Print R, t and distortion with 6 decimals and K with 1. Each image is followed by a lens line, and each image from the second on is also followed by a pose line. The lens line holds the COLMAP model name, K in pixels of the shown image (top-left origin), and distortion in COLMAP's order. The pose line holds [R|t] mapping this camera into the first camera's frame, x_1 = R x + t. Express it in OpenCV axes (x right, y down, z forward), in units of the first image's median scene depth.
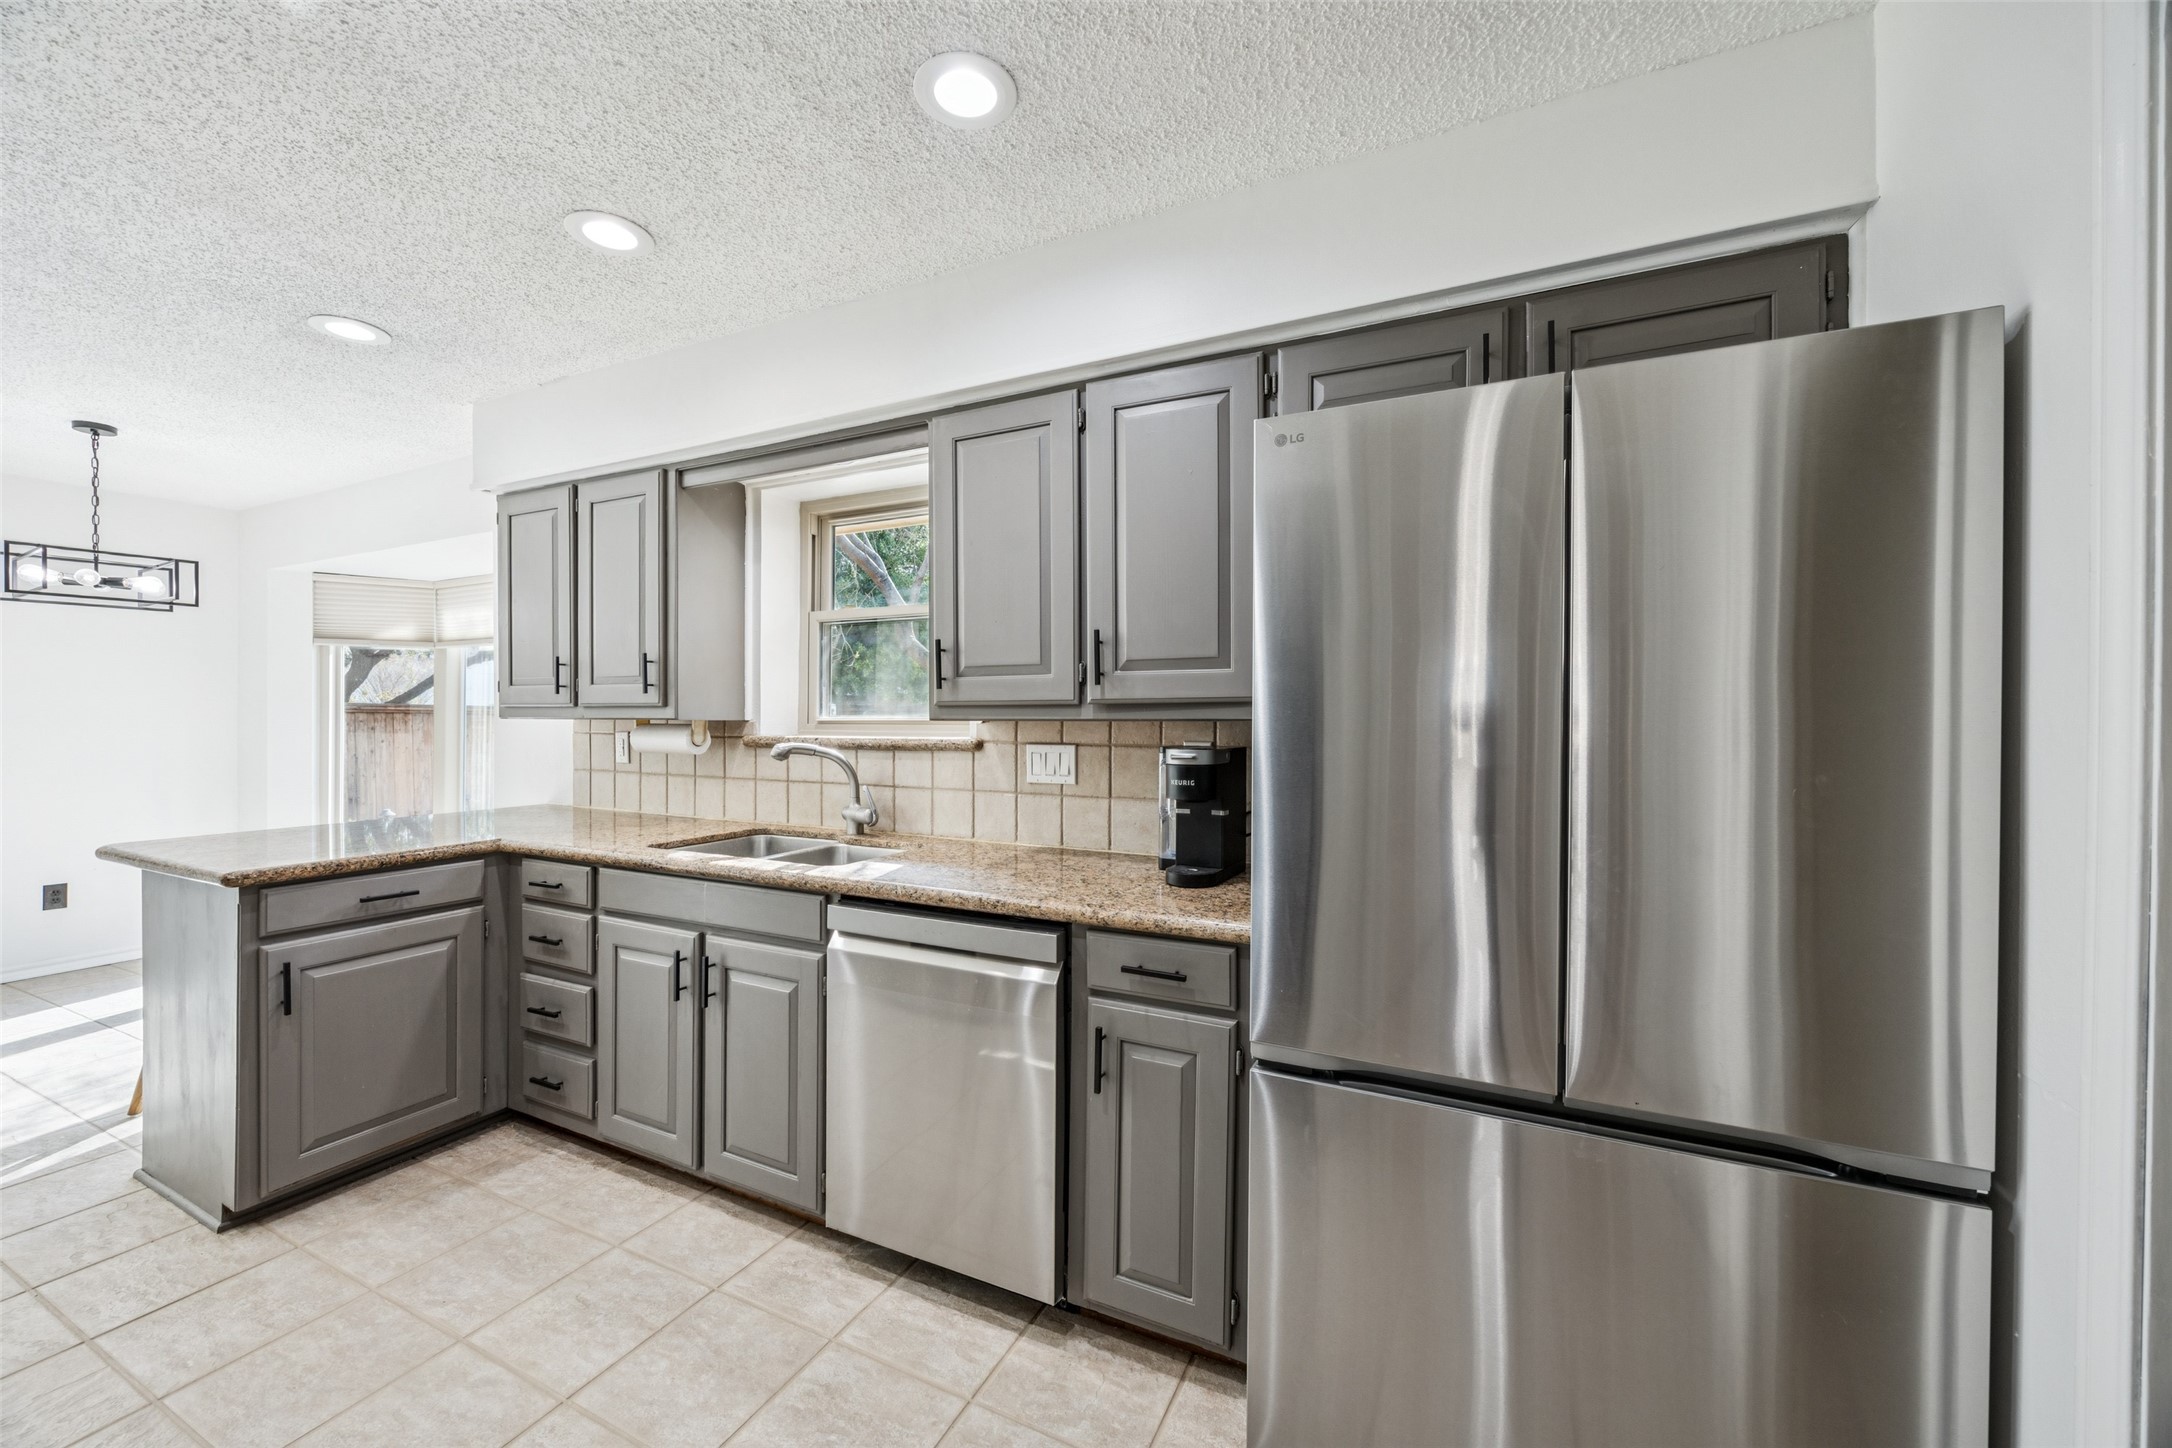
lens RADIAL K [[833.8, 0, 1073.2], [0, 833.8, 718.6], [0, 0, 1]] dist [0.001486, -0.000034]
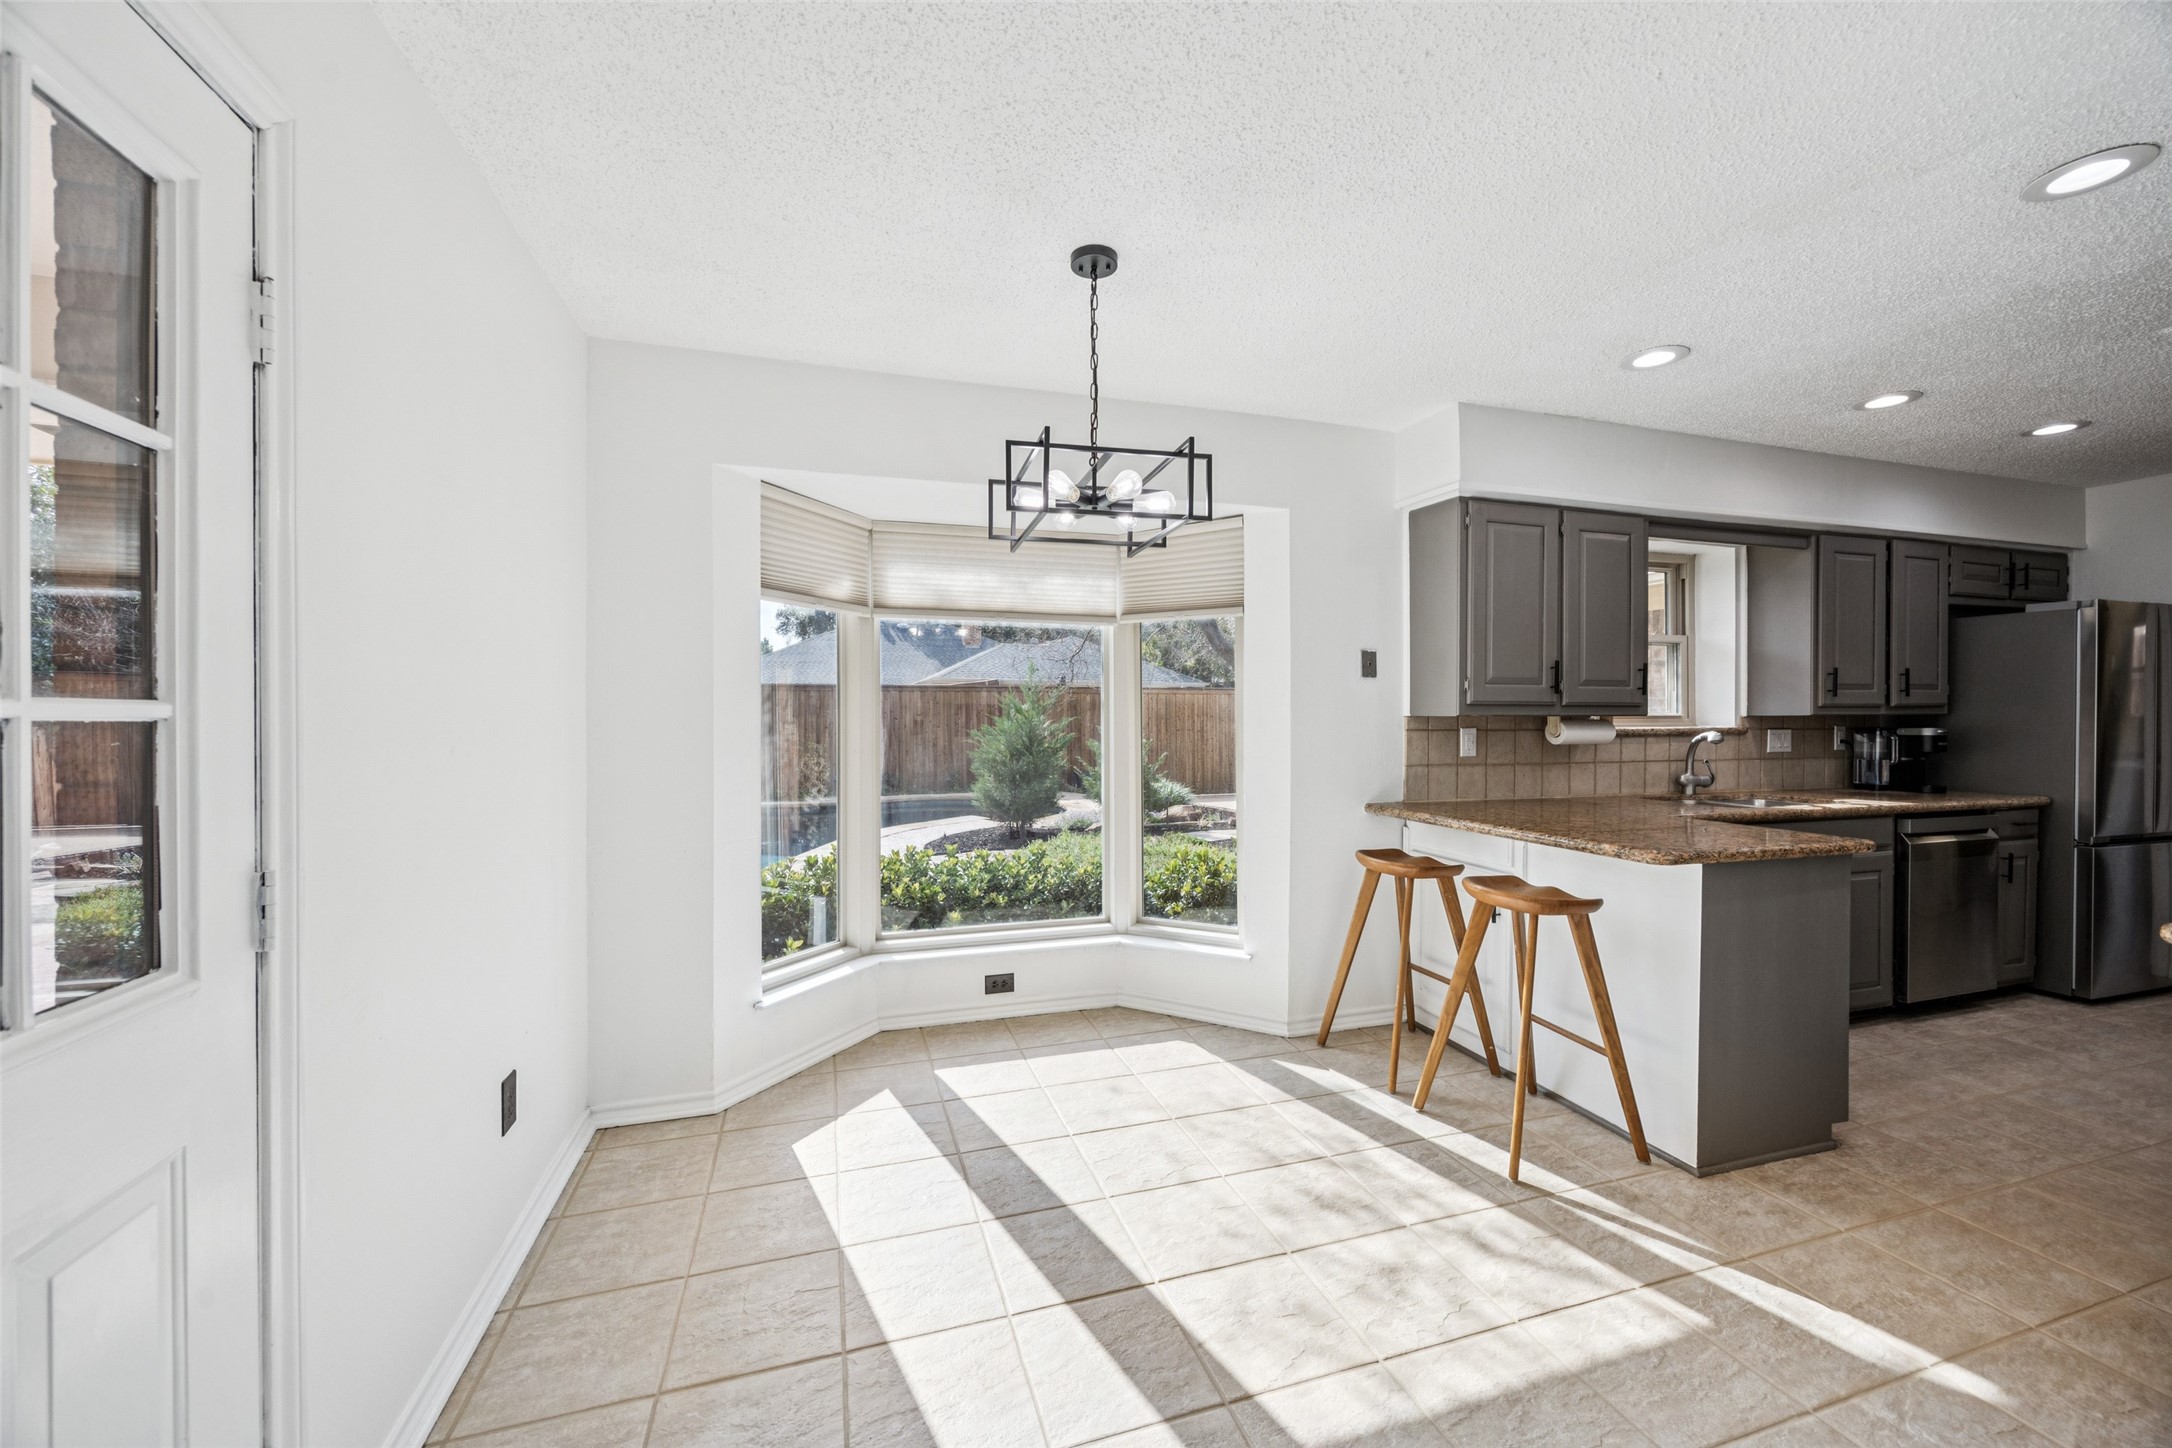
lens RADIAL K [[833.8, 0, 1072.7], [0, 833.8, 720.5], [0, 0, 1]] dist [0.001486, -0.000034]
pose [[0.727156, -0.007897, 0.686426, -2.015033], [0.002423, 0.999957, 0.008937, -0.005480], [-0.686468, -0.004835, 0.727144, 0.674439]]
